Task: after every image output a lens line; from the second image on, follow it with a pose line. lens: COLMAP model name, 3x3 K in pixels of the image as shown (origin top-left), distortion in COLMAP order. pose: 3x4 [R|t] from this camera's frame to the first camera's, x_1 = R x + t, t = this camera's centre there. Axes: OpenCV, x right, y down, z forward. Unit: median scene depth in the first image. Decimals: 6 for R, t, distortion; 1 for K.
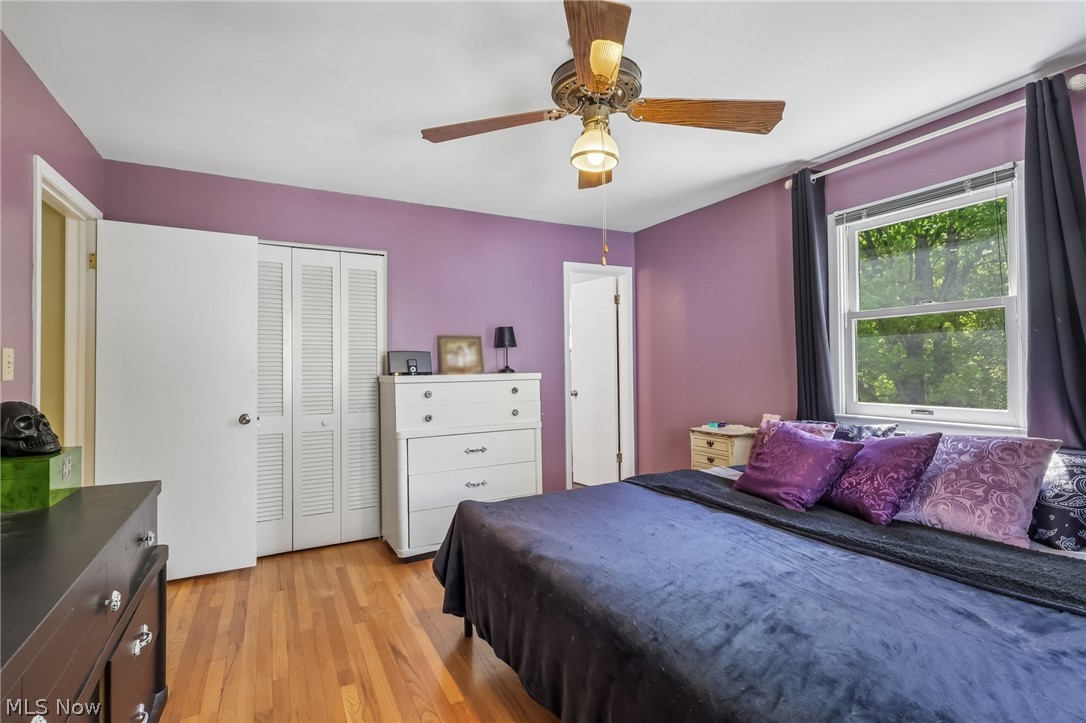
lens RADIAL K [[502.0, 0, 538.6], [0, 502.0, 361.8], [0, 0, 1]] dist [-0.001315, 0.000704]
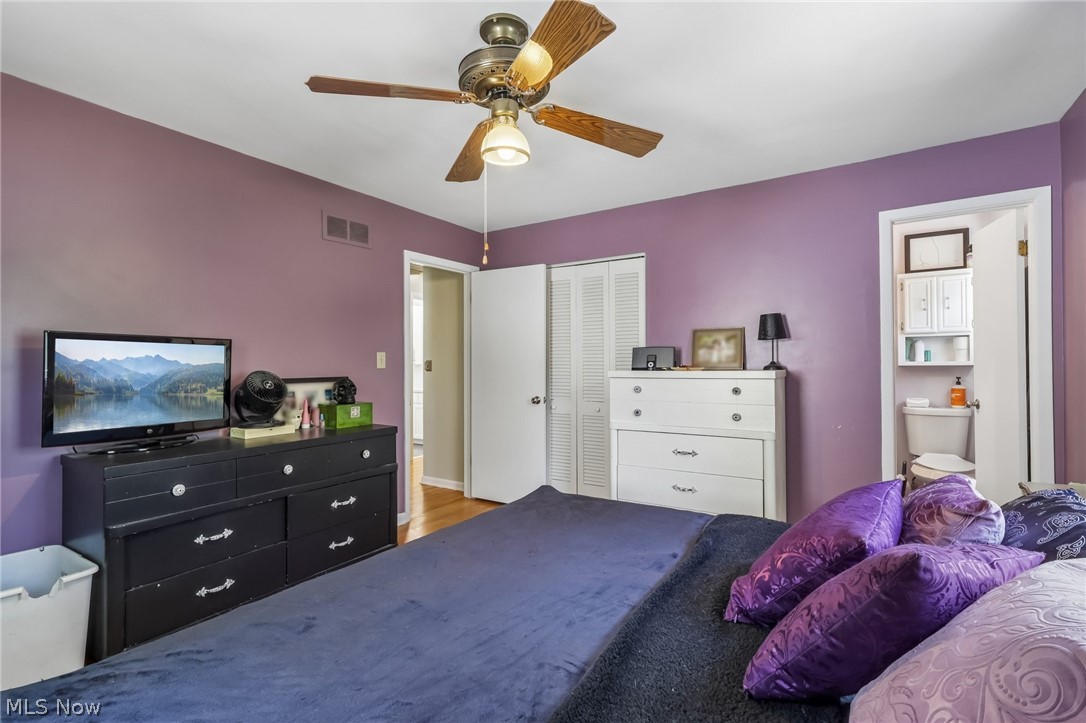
lens RADIAL K [[502.0, 0, 538.6], [0, 502.0, 361.8], [0, 0, 1]] dist [-0.001315, 0.000704]
pose [[0.486124, 0.003599, -0.873883, 0.526593], [0.006966, 0.999944, 0.007993, -0.000661], [0.873862, -0.009973, 0.486071, 0.302856]]
